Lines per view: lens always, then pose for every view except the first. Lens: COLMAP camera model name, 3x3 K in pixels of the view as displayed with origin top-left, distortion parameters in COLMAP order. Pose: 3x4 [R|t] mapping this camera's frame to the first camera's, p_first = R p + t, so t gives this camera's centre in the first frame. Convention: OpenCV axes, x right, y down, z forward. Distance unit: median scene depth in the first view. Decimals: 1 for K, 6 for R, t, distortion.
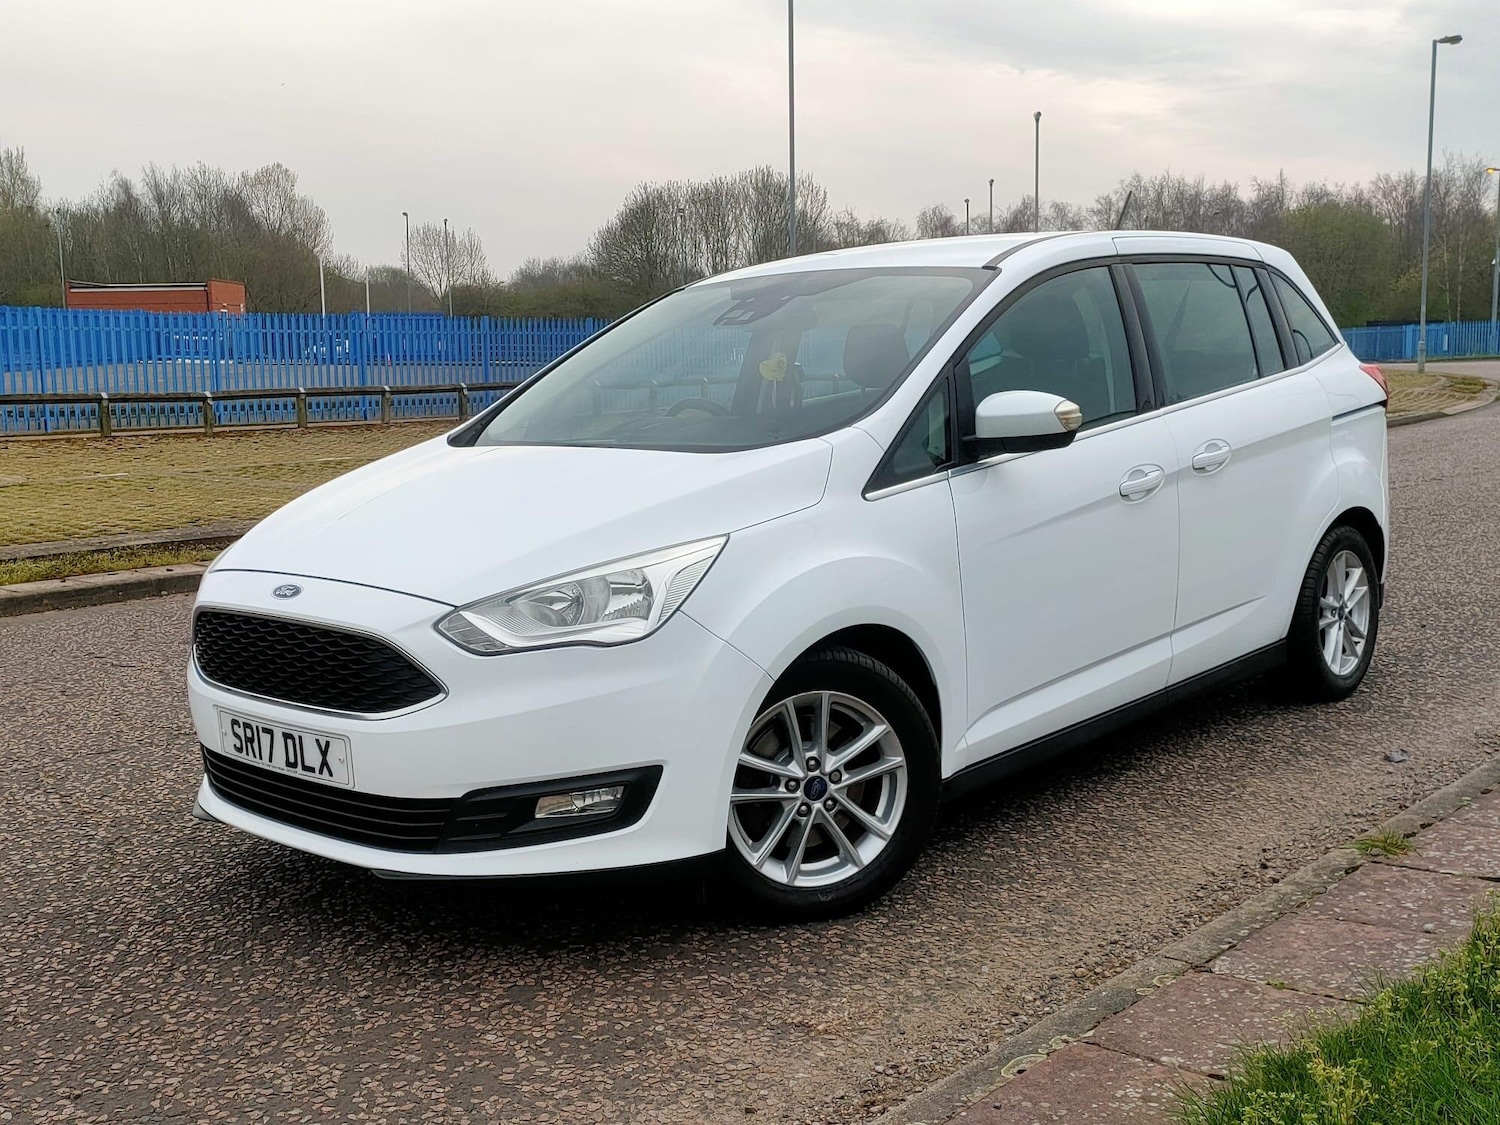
lens RADIAL K [[1600.8, 0, 746.4], [0, 1600.8, 601.4], [0, 0, 1]] dist [0.050351, -0.004917]
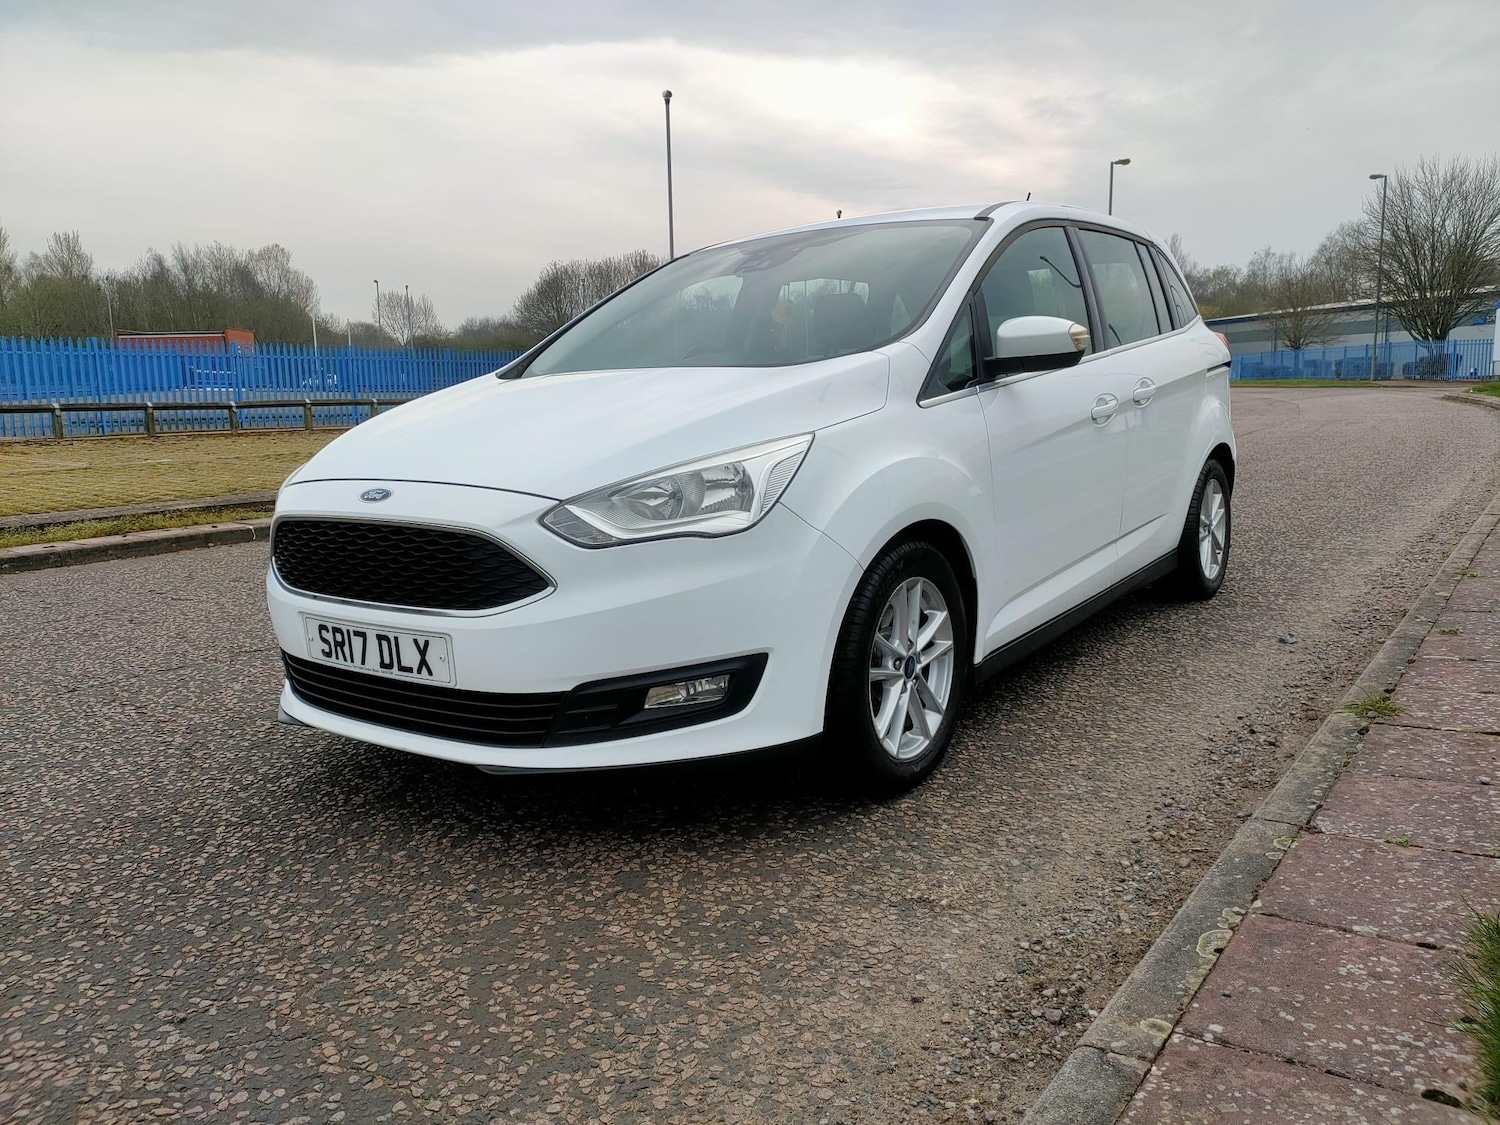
lens RADIAL K [[1092.7, 0, 751.9], [0, 1092.7, 595.1], [0, 0, 1]] dist [0.085301, -0.117076]
pose [[0.992817, -0.021240, 0.117744, -0.130595], [0.017897, 0.999408, 0.029374, 0.040257], [-0.118298, -0.027055, 0.992609, 0.277422]]
